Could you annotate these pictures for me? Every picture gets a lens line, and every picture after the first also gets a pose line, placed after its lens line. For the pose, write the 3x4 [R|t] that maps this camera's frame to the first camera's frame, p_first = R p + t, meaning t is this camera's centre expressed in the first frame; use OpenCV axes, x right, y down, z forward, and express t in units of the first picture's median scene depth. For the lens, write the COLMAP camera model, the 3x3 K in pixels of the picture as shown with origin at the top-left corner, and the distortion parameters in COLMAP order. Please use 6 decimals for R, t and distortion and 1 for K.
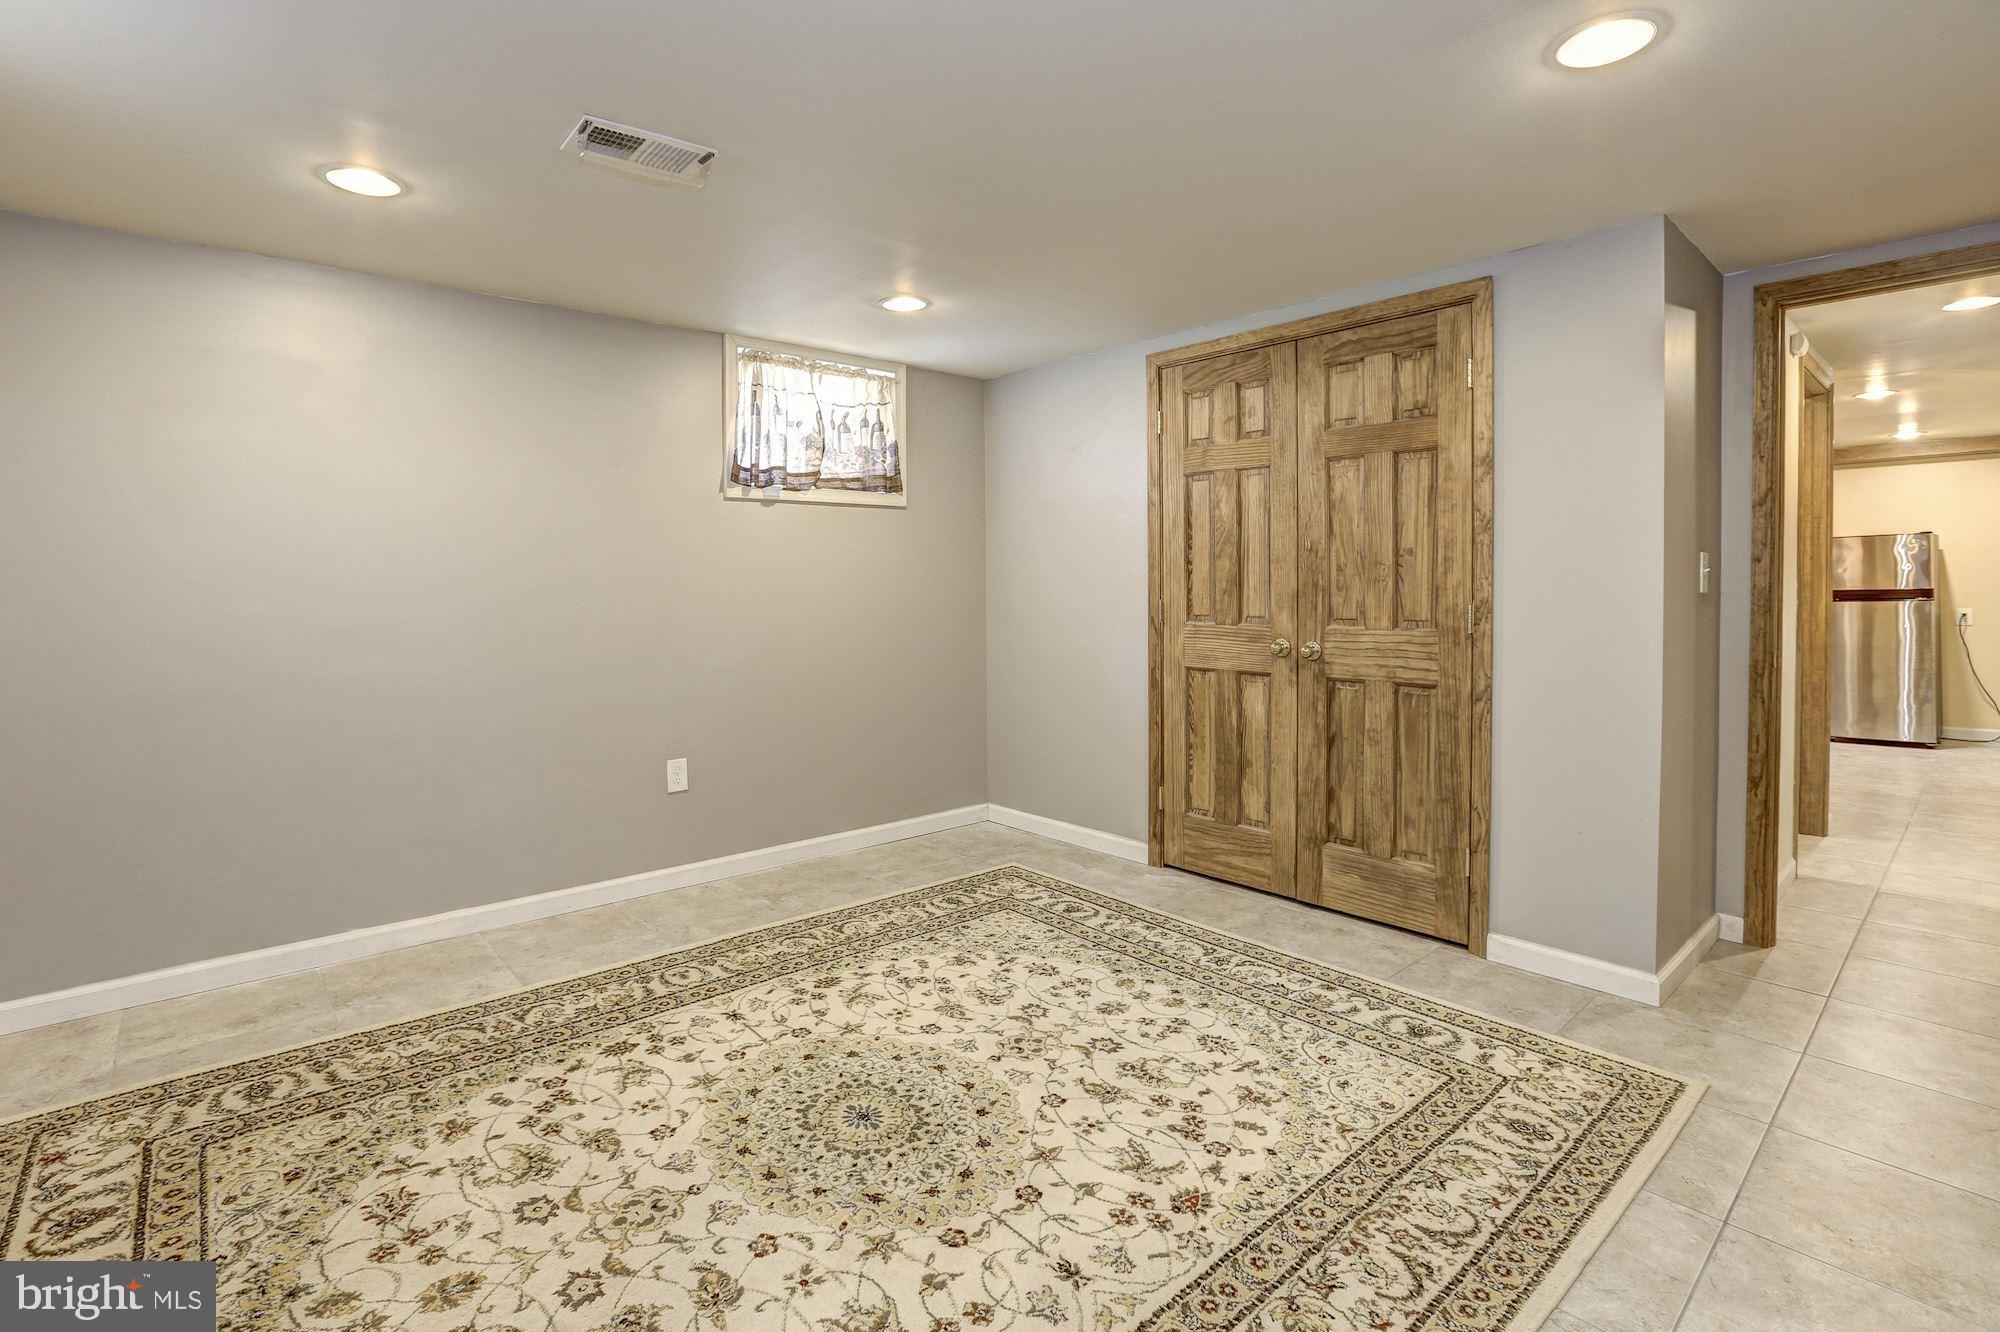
lens RADIAL K [[940.0, 0, 977.8], [0, 940.0, 606.9], [0, 0, 1]] dist [-0.043615, 0.011908]
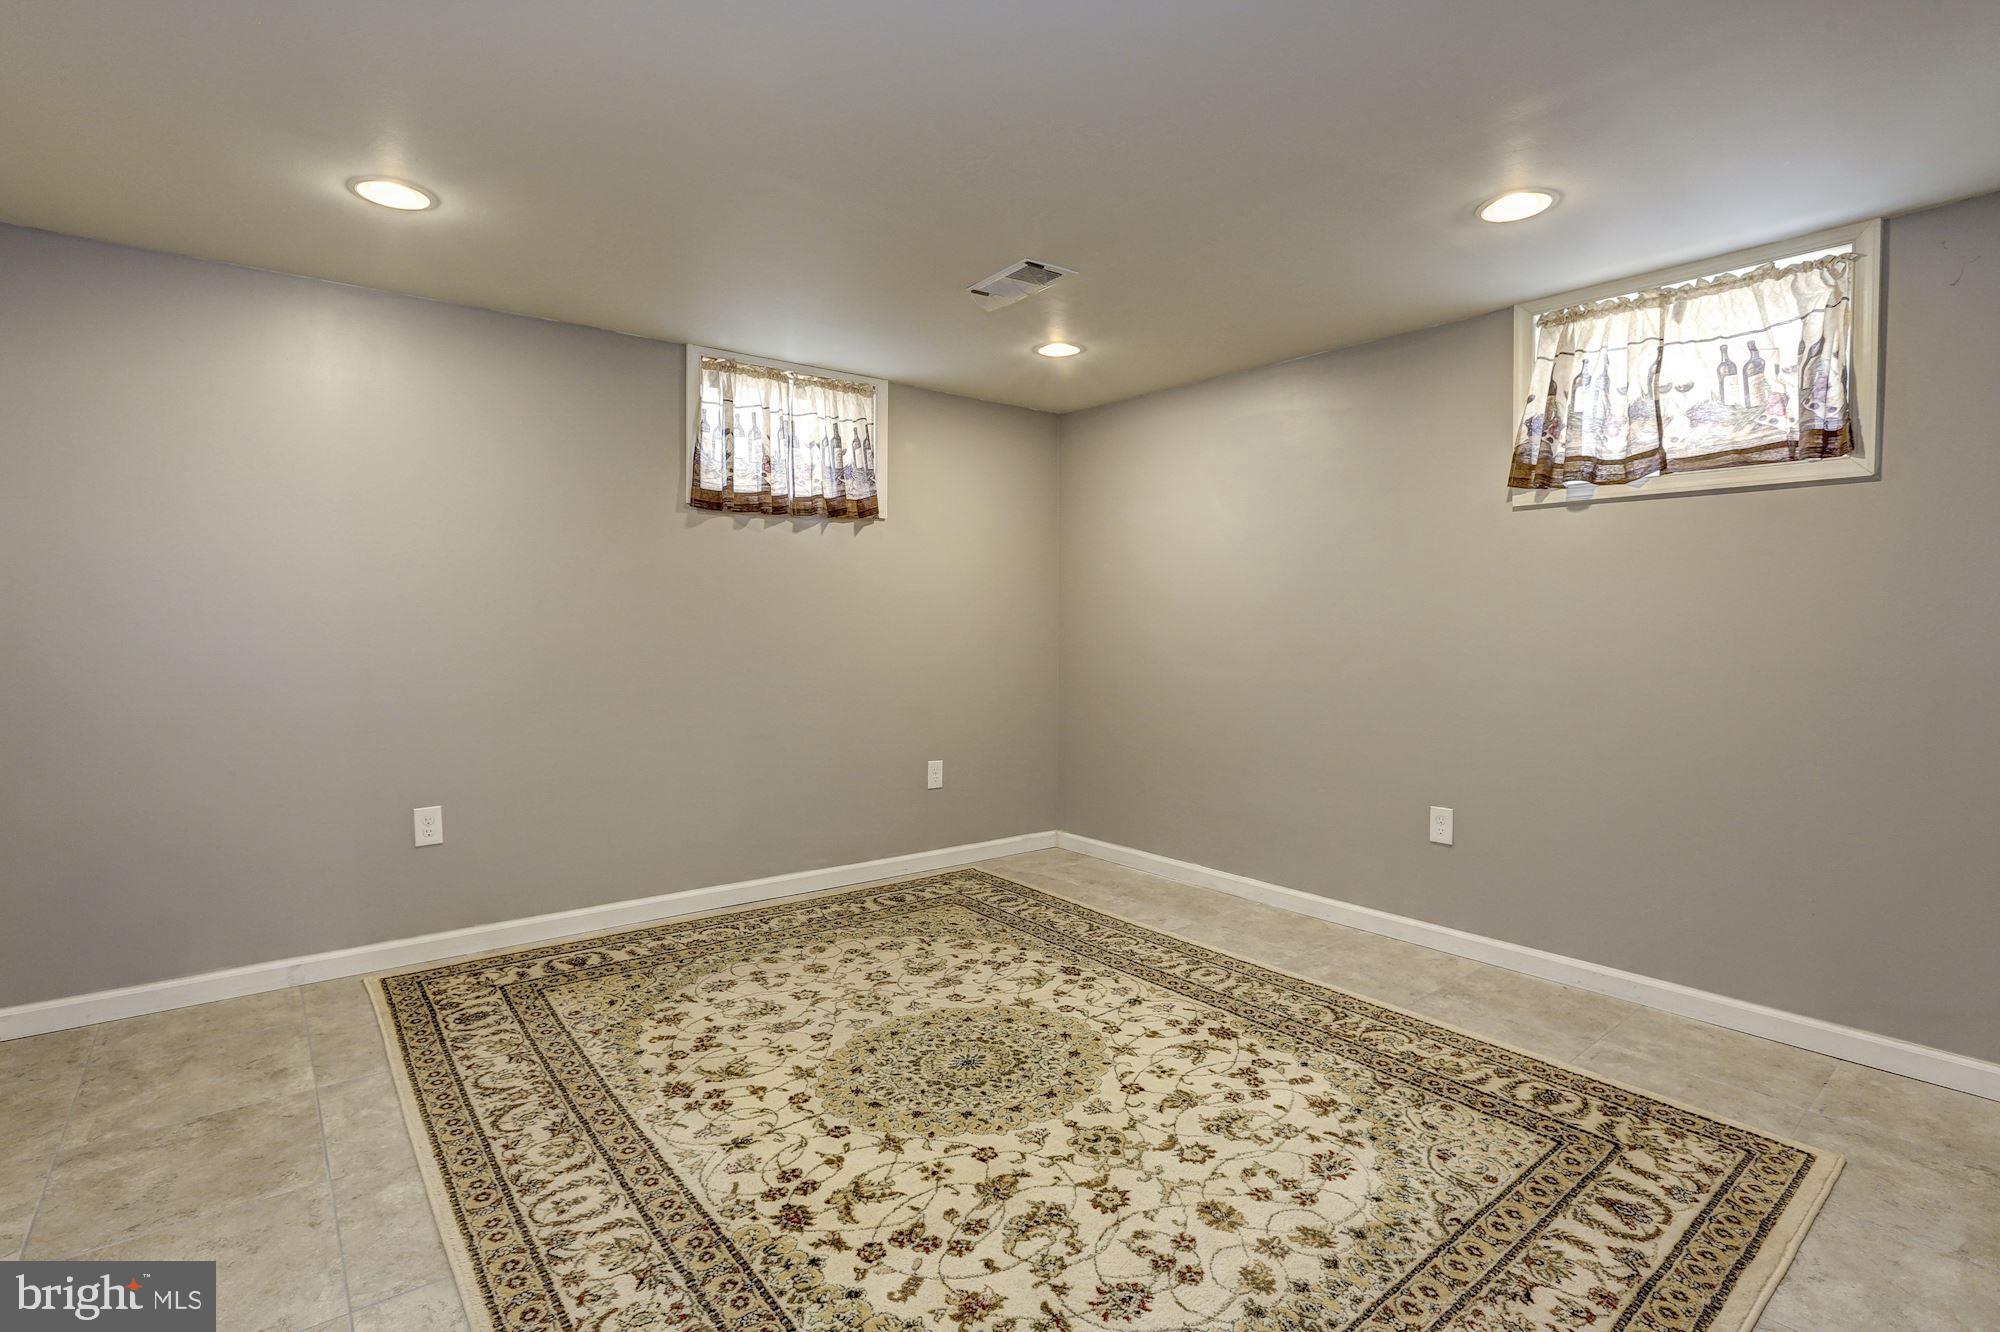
lens RADIAL K [[940.0, 0, 995.3], [0, 940.0, 653.1], [0, 0, 1]] dist [-0.043615, 0.011908]
pose [[-0.038548, 0.036276, -0.998598, 0.840582], [-0.024276, 0.999012, 0.037228, -0.012594], [0.998962, 0.025677, -0.037630, 0.860891]]
